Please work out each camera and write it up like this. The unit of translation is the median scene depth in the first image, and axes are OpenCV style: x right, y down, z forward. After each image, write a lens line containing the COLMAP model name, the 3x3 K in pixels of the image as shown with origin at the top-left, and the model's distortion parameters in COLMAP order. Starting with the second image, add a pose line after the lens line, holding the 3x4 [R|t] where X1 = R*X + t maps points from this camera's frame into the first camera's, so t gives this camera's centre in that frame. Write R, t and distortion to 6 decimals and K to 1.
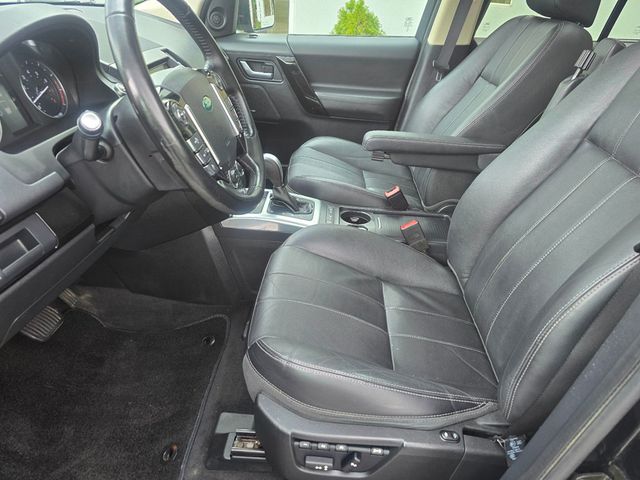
lens RADIAL K [[424.0, 0, 311.2], [0, 424.0, 239.1], [0, 0, 1]] dist [0.033341, -0.004835]
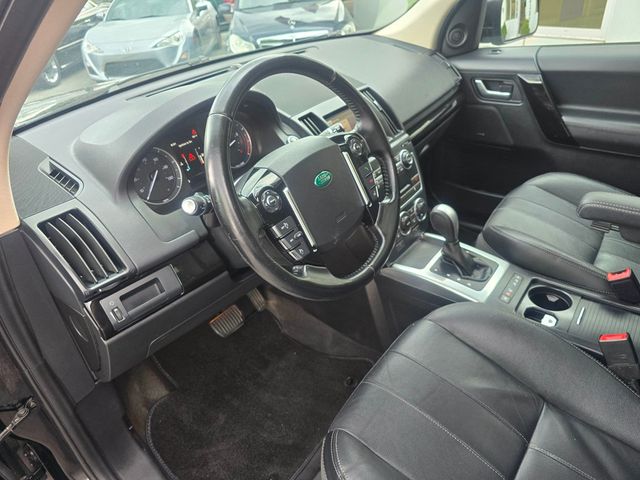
lens RADIAL K [[424.0, 0, 311.2], [0, 424.0, 239.1], [0, 0, 1]] dist [0.033341, -0.004835]
pose [[0.813355, 0.184078, -0.551878, 0.162356], [-0.172020, 0.982301, 0.074123, -0.139598], [0.555754, 0.034646, 0.830624, 0.105247]]
